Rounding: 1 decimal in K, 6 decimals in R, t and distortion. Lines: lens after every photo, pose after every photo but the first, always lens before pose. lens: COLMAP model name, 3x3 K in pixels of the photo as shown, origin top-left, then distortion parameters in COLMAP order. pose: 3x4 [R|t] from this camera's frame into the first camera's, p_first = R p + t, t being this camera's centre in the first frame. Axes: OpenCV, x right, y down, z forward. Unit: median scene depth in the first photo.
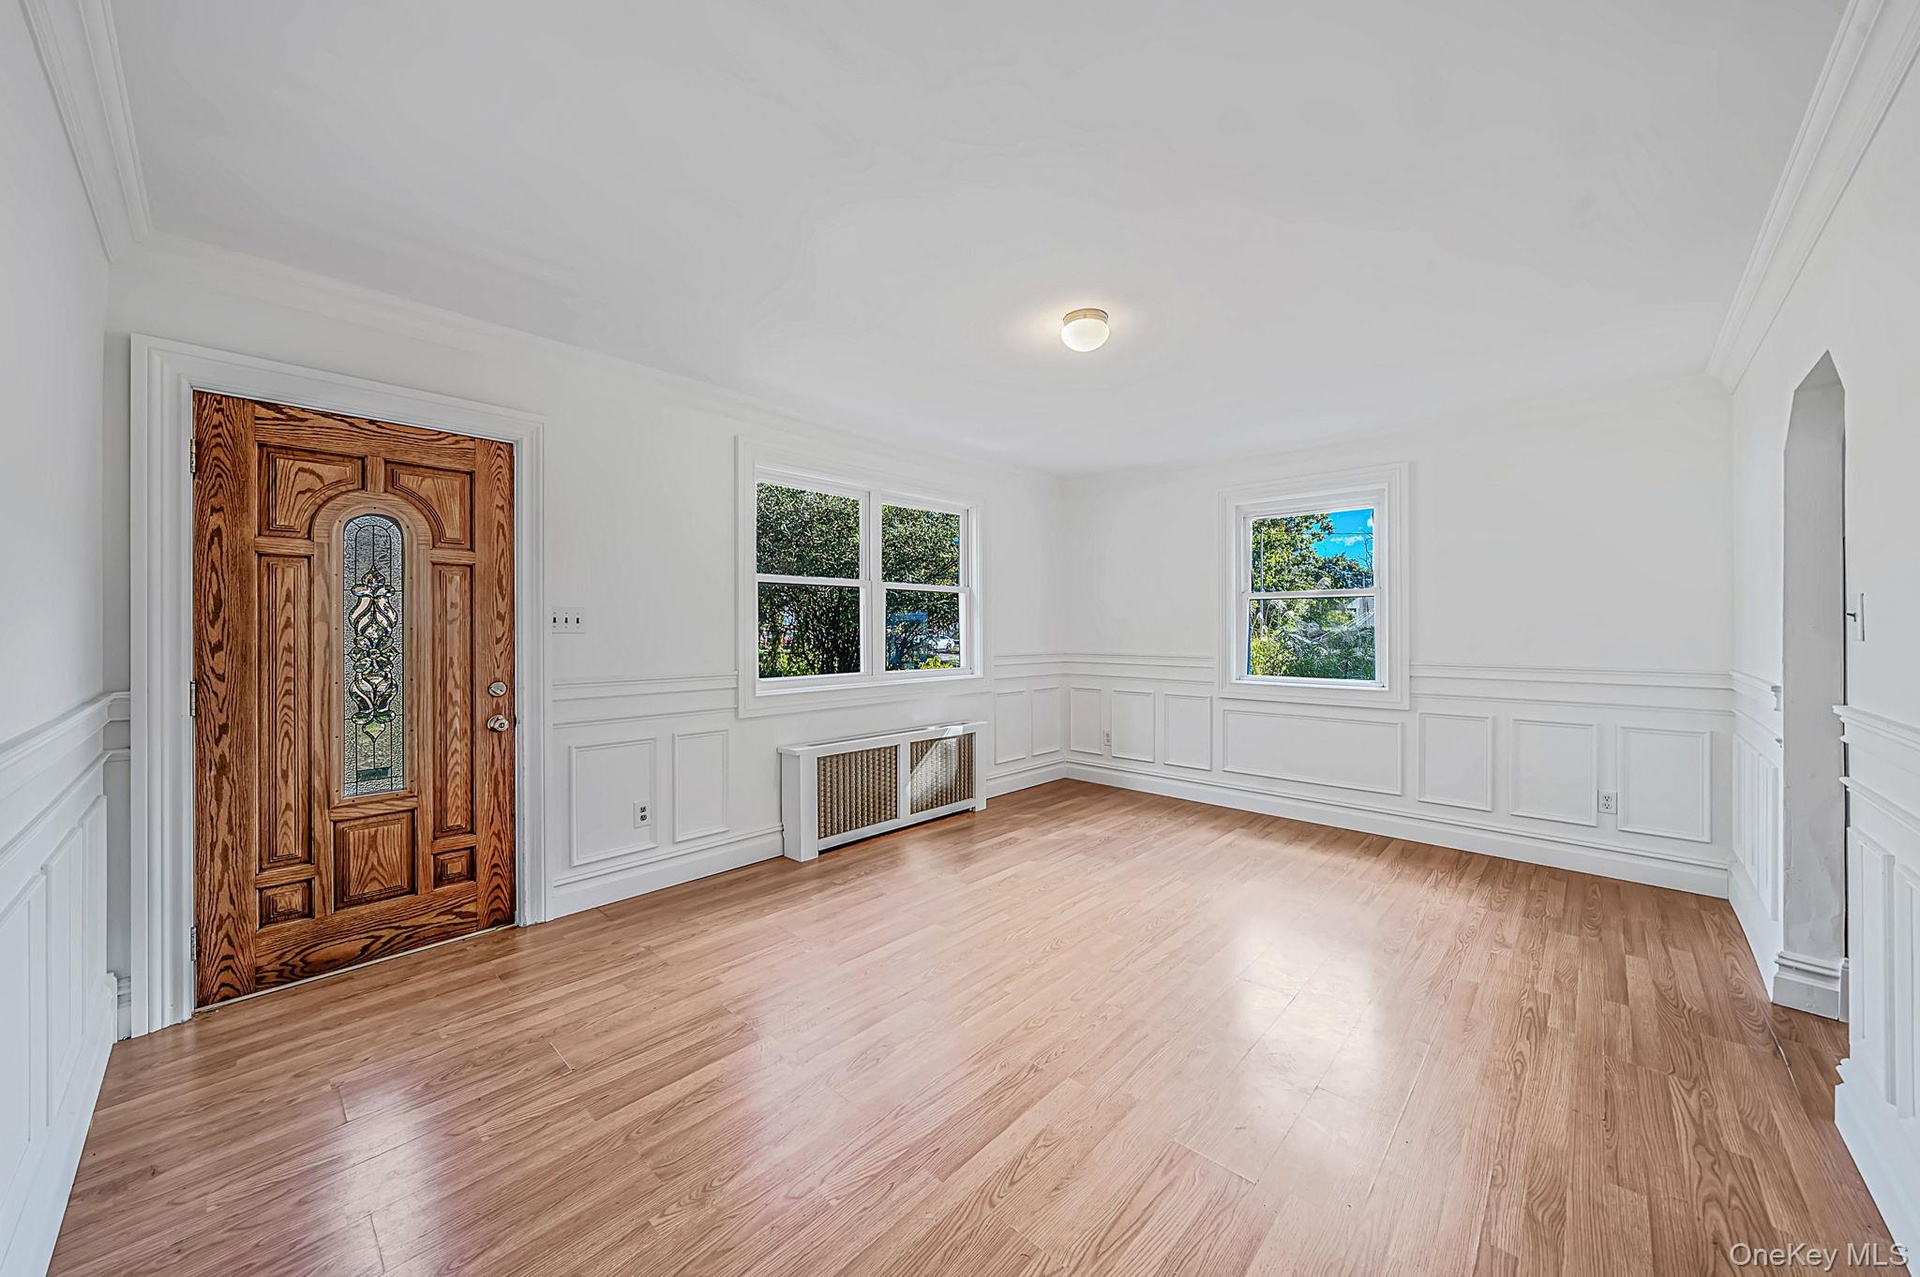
lens RADIAL K [[676.8, 0, 953.1], [0, 676.8, 630.6], [0, 0, 1]] dist [-0.001221, -0.000202]
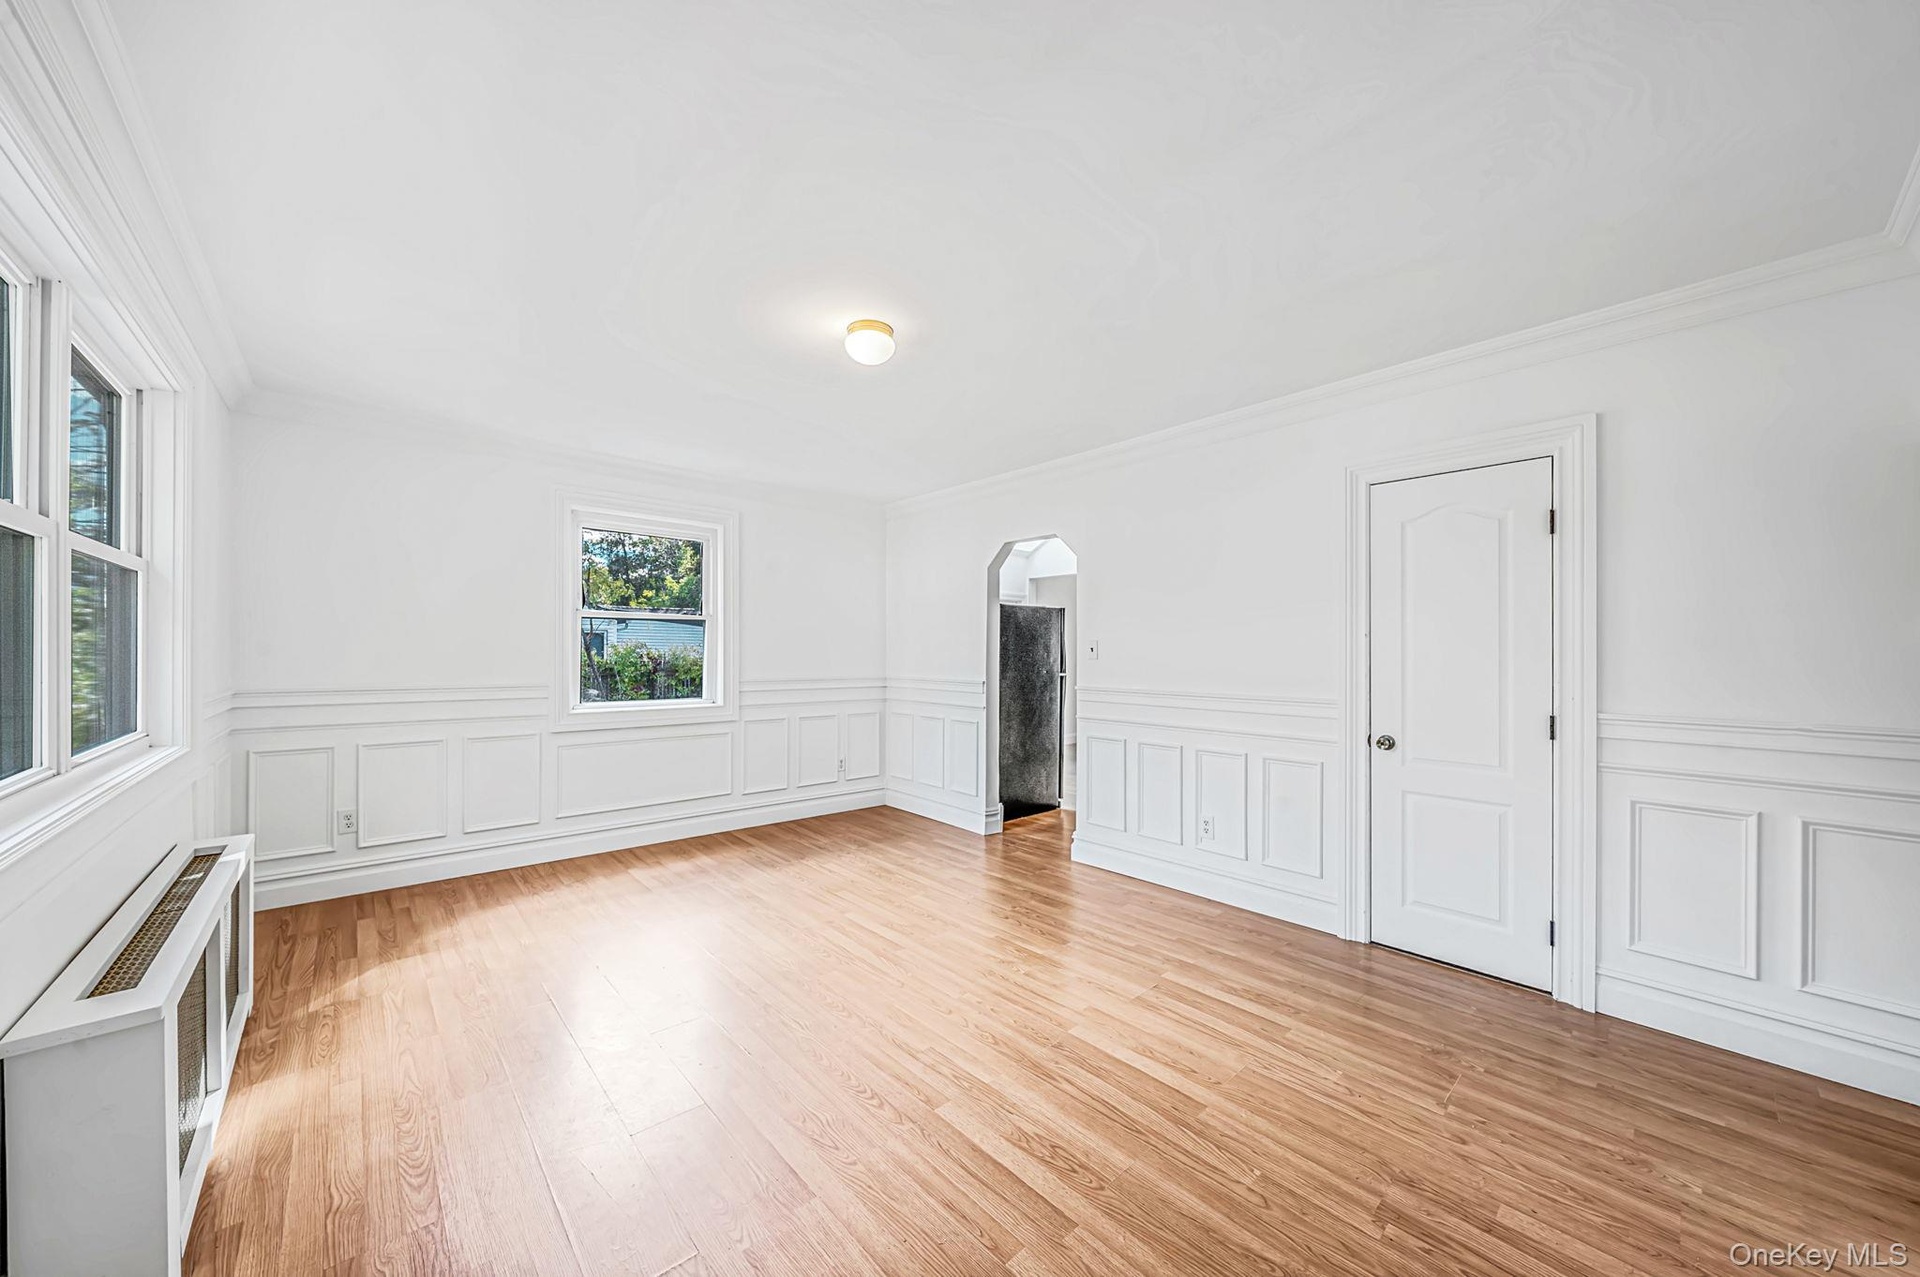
lens RADIAL K [[685.1, 0, 957.8], [0, 685.1, 655.0], [0, 0, 1]] dist [-0.000429, -0.000065]
pose [[0.084786, -0.003060, 0.996394, -0.575314], [-0.004833, 0.999982, 0.003482, -0.003231], [-0.996387, -0.005111, 0.084770, 0.601547]]
